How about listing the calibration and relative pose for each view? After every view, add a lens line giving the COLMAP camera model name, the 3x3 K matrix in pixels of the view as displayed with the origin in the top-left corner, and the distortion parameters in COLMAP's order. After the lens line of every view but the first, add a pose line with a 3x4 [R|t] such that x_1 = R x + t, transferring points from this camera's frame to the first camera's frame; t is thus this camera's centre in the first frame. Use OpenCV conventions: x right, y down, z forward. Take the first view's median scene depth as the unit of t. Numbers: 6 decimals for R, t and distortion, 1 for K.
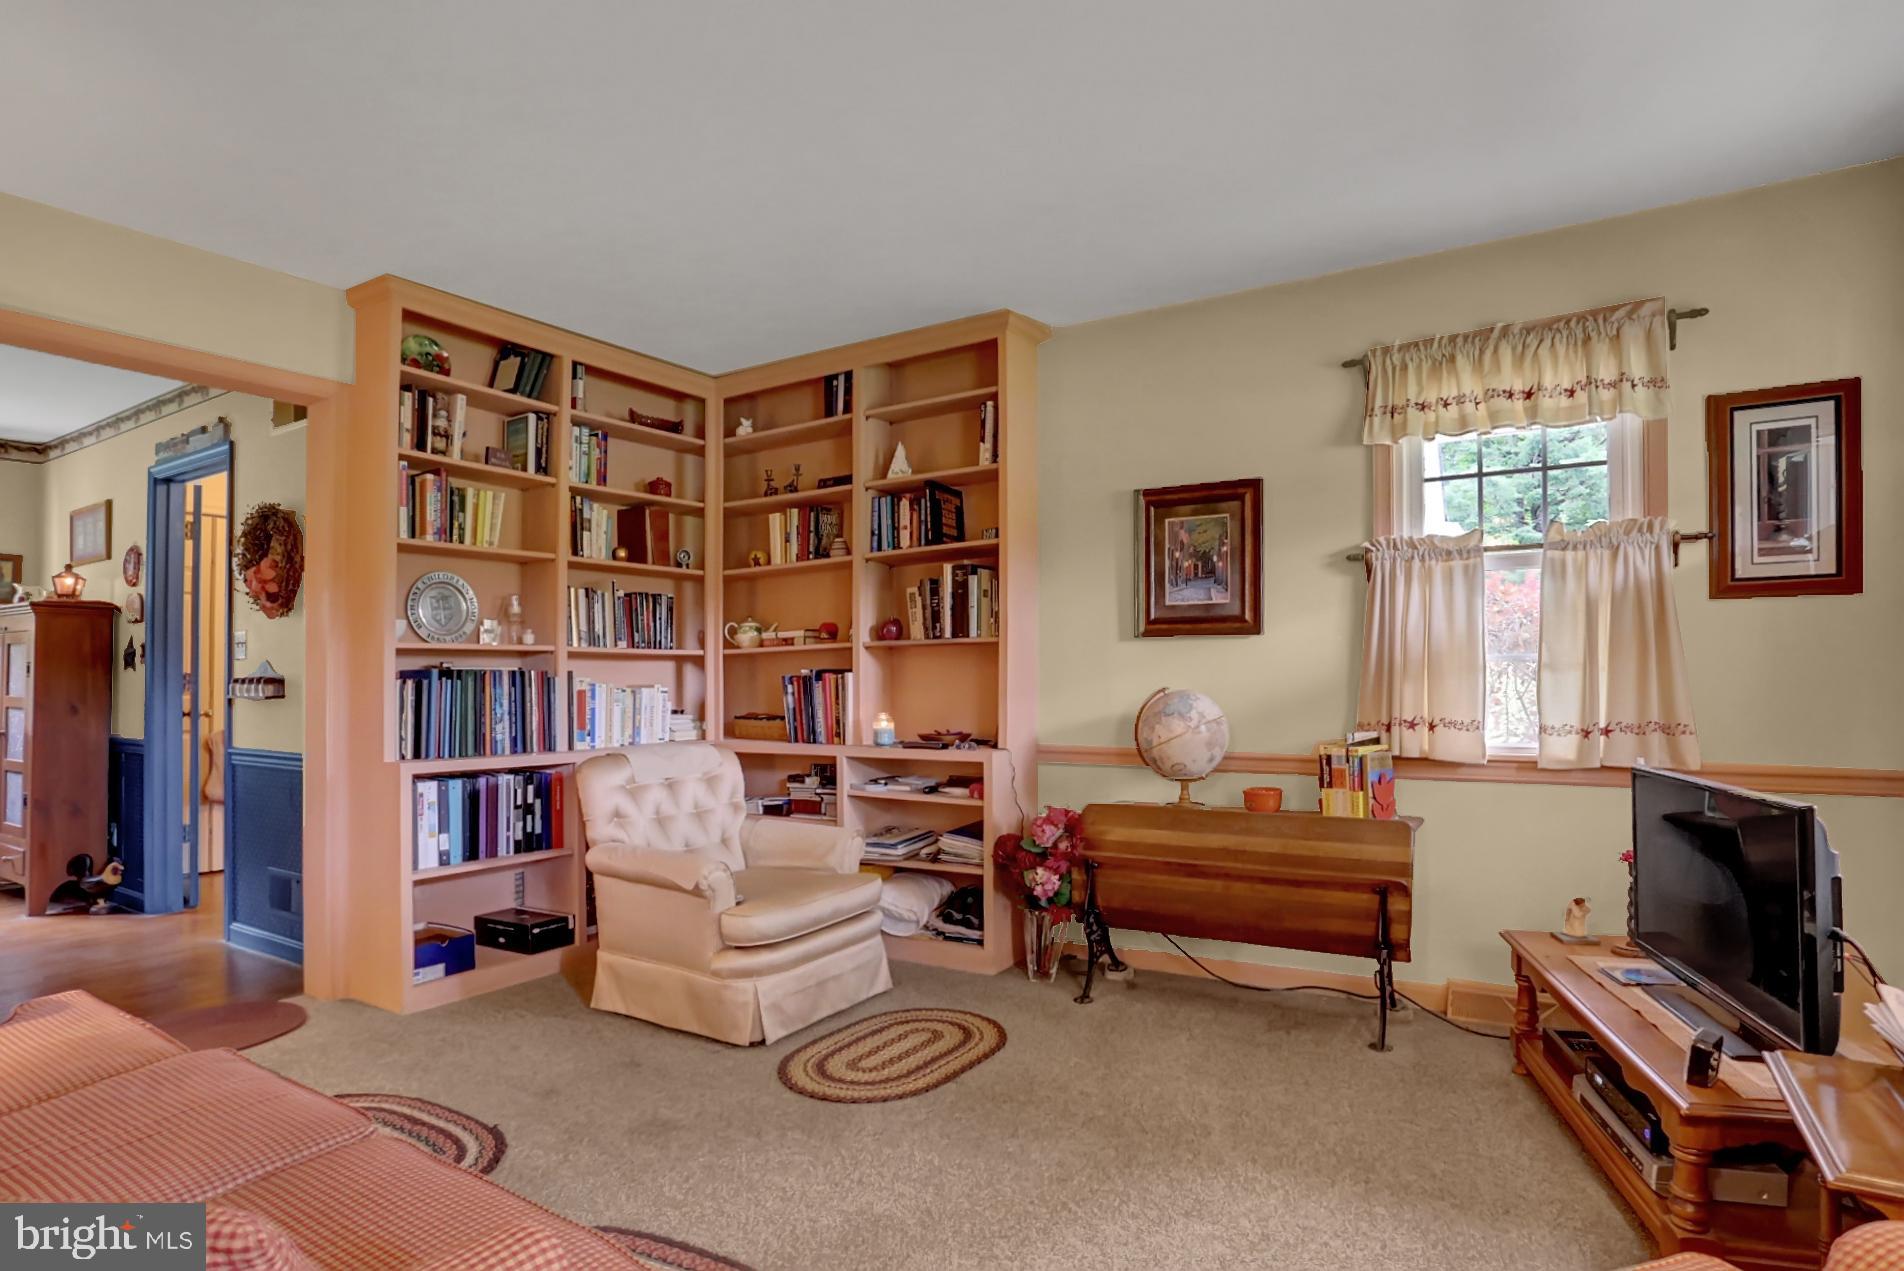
lens RADIAL K [[1008.5, 0, 944.7], [0, 1008.5, 667.0], [0, 0, 1]] dist [-0.044071, -0.000040]
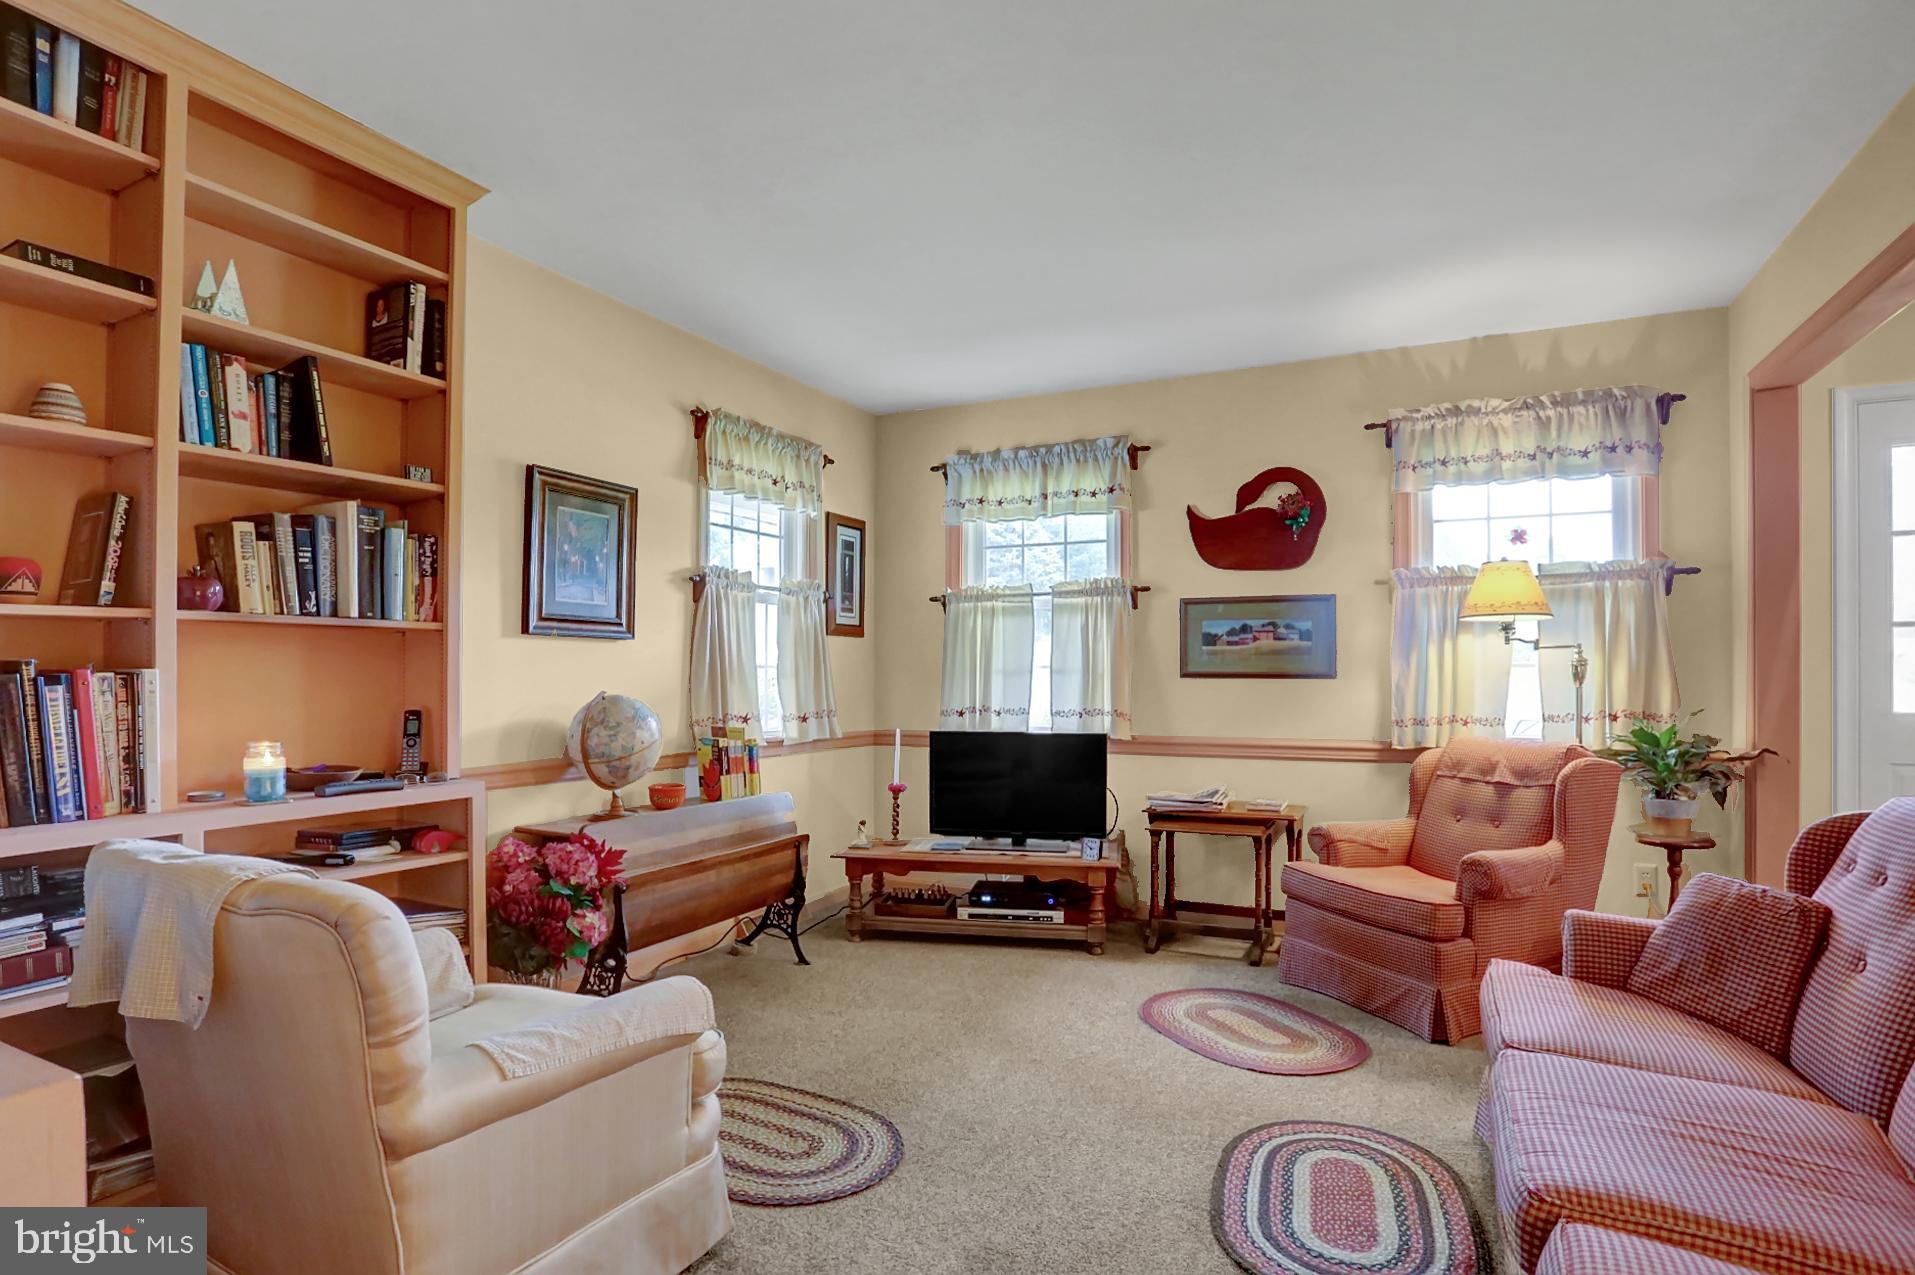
lens RADIAL K [[1014.3, 0, 950.2], [0, 1014.3, 669.2], [0, 0, 1]] dist [-0.044071, -0.000040]
pose [[-0.118246, 0.008237, 0.992950, -0.757934], [-0.021247, 0.999716, -0.010824, 0.002305], [-0.992757, -0.022377, -0.118037, 0.793862]]
